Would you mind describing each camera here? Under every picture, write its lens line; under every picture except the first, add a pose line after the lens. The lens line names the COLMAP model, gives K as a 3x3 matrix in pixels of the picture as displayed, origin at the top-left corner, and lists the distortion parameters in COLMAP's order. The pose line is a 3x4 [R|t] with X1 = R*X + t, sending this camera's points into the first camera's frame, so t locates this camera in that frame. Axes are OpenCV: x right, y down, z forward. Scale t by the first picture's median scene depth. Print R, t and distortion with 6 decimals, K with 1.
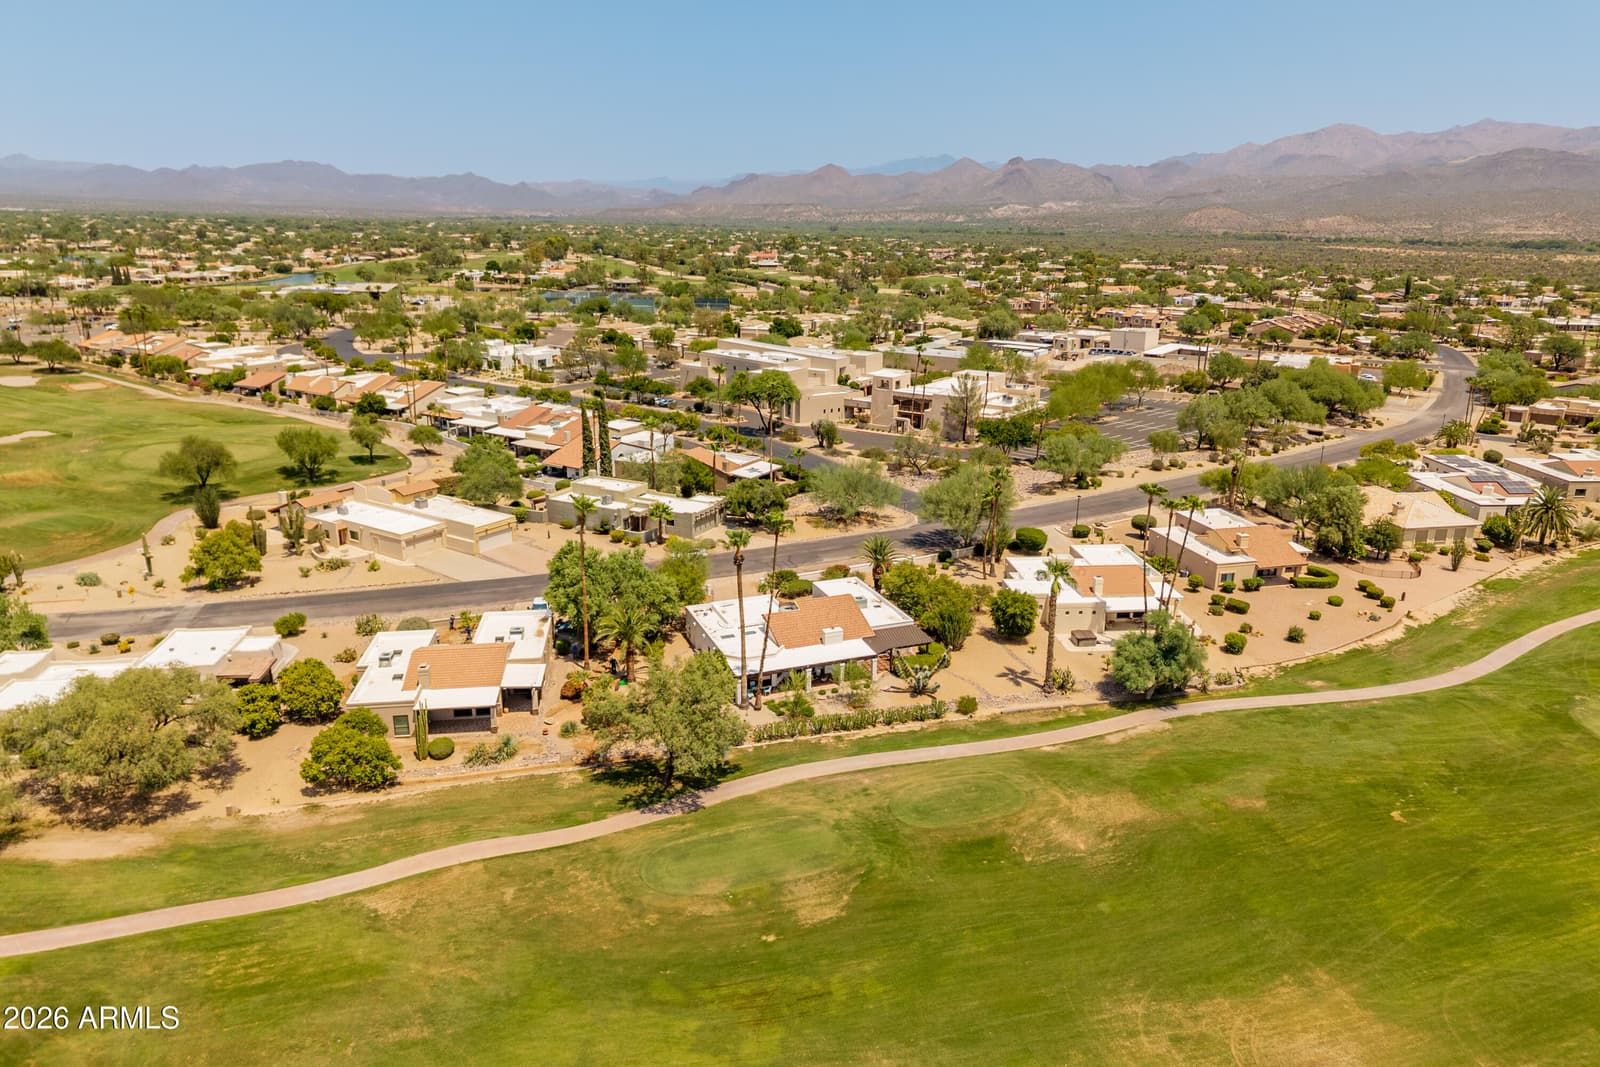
lens RADIAL K [[1071.9, 0, 801.0], [0, 1071.9, 514.5], [0, 0, 1]] dist [0.020540, -0.018172]
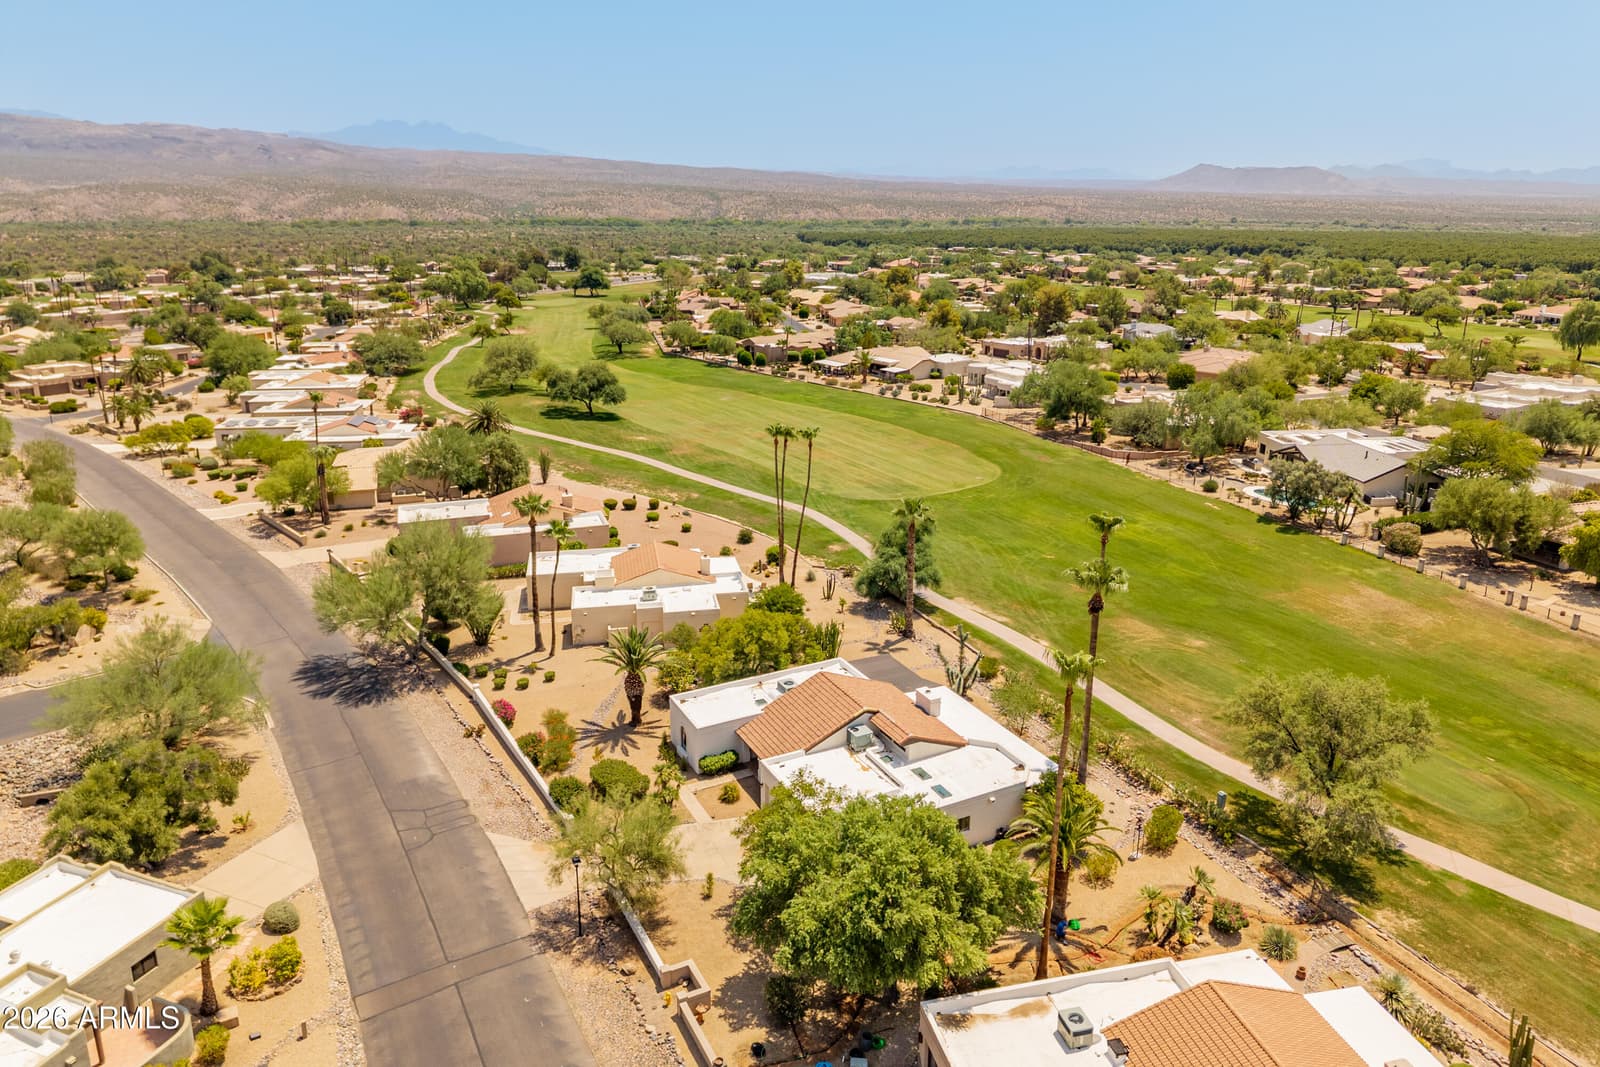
lens RADIAL K [[1071.9, 0, 797.6], [0, 1071.9, 478.3], [0, 0, 1]] dist [0.020540, -0.018172]
pose [[-0.106630, -0.264404, 0.958499, -0.393283], [0.267516, 0.920820, 0.283771, -0.163425], [-0.957635, 0.286673, -0.027455, 0.669119]]
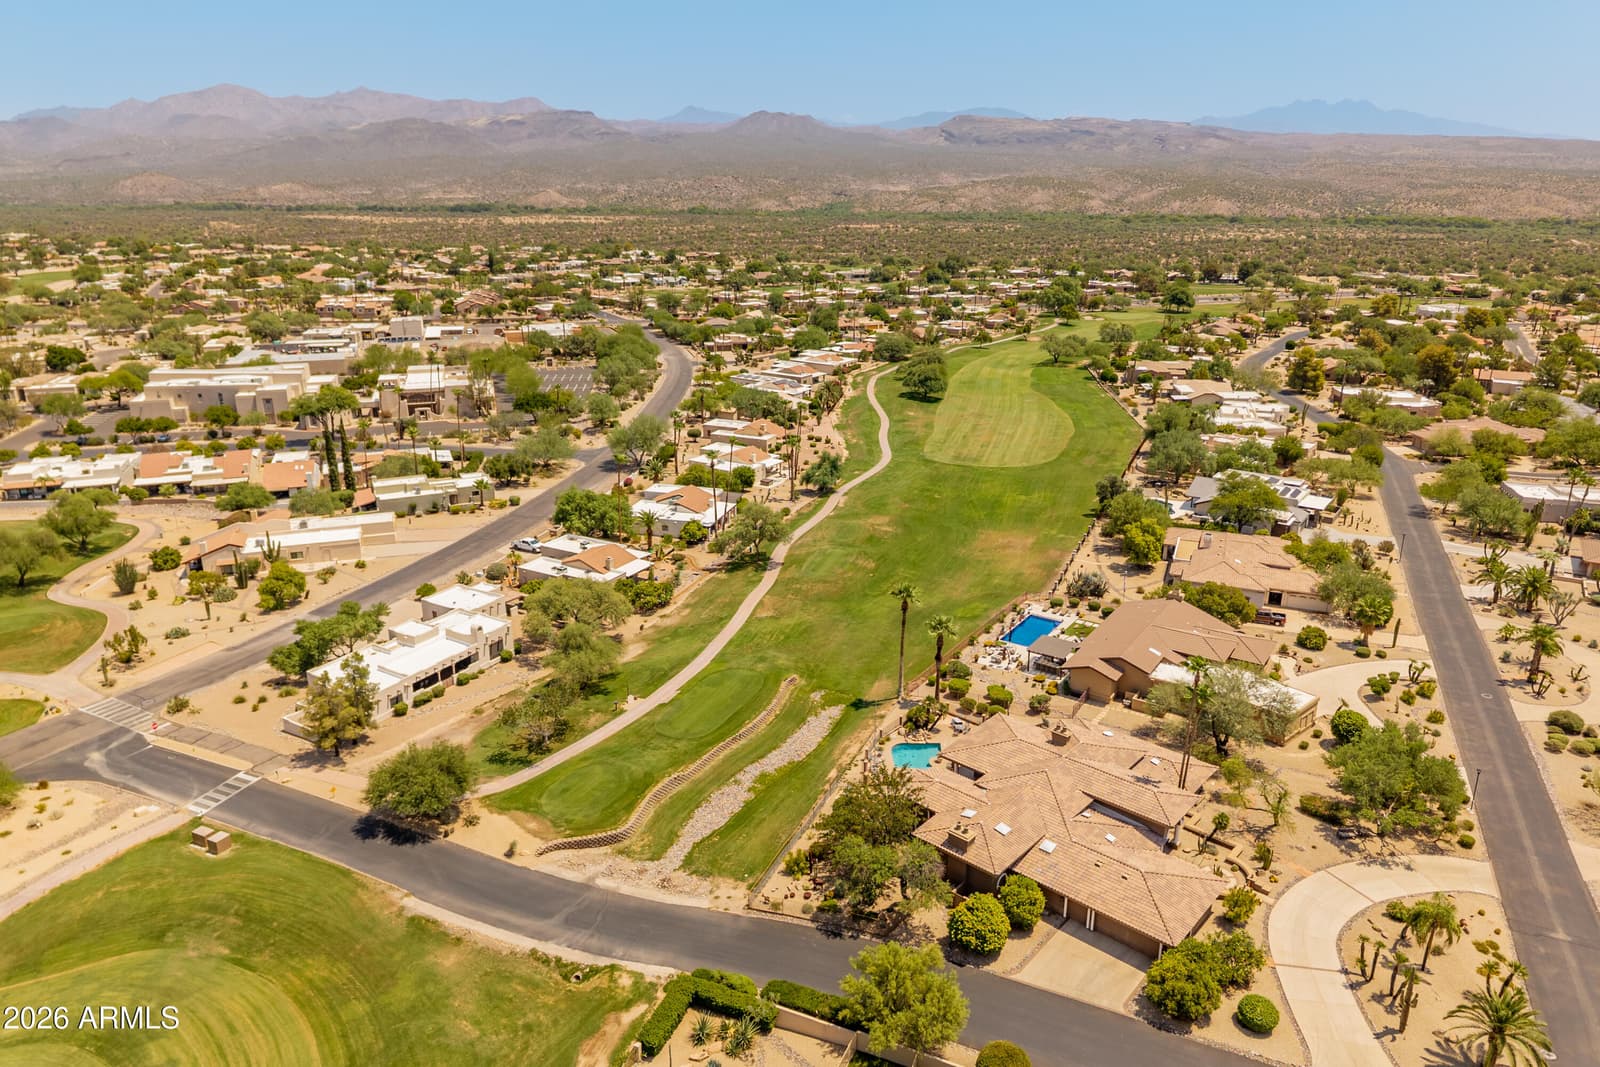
lens RADIAL K [[1071.9, 0, 798.2], [0, 1071.9, 509.5], [0, 0, 1]] dist [0.020540, -0.018172]
pose [[0.614509, -0.243669, 0.750336, -0.834934], [0.221062, 0.966187, 0.132721, -0.059476], [-0.757305, 0.084313, 0.647596, -0.230286]]
